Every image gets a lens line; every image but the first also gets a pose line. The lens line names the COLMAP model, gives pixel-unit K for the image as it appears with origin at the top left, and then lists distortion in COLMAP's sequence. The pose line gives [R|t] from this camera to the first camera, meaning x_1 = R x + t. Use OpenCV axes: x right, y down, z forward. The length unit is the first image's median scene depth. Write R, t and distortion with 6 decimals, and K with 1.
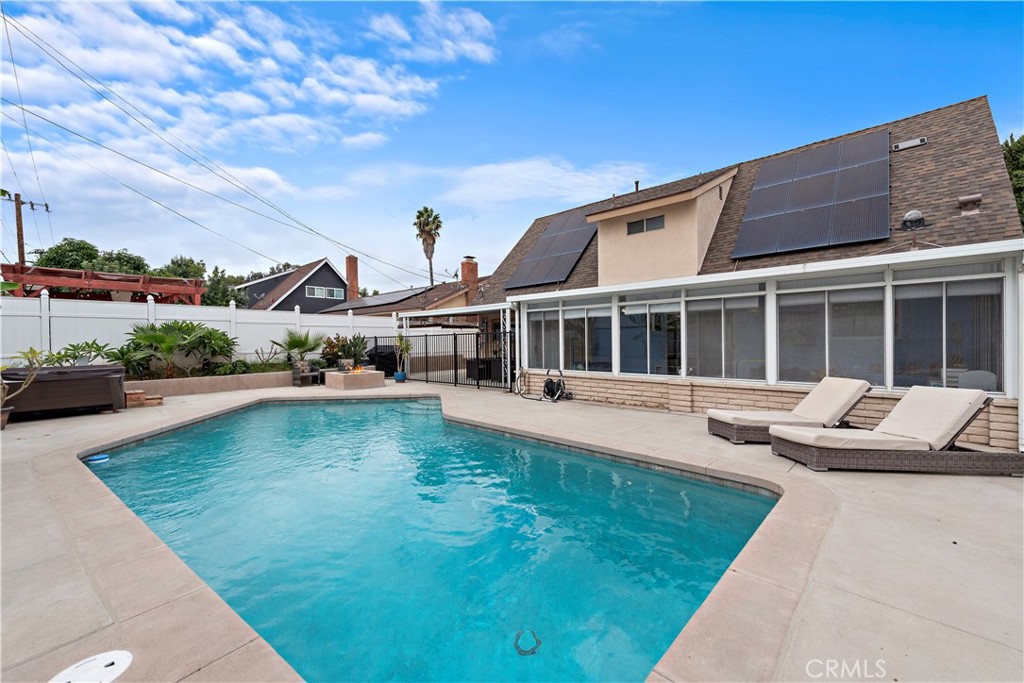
lens RADIAL K [[410.6, 0, 513.7], [0, 410.6, 343.6], [0, 0, 1]] dist [0.000648, 0.000584]
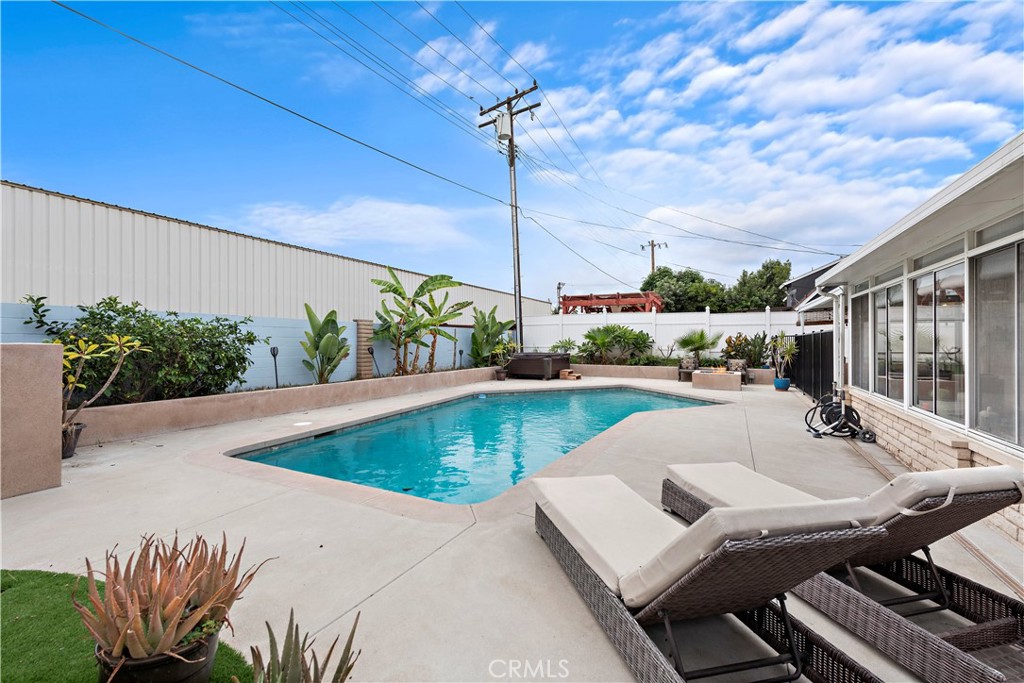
lens RADIAL K [[439.8, 0, 512.6], [0, 439.8, 340.9], [0, 0, 1]] dist [-0.000543, -0.000027]
pose [[0.237689, 0.013500, -0.971247, 0.487991], [-0.015810, 0.999825, 0.010028, -0.007589], [0.971213, 0.012971, 0.237861, 0.259629]]
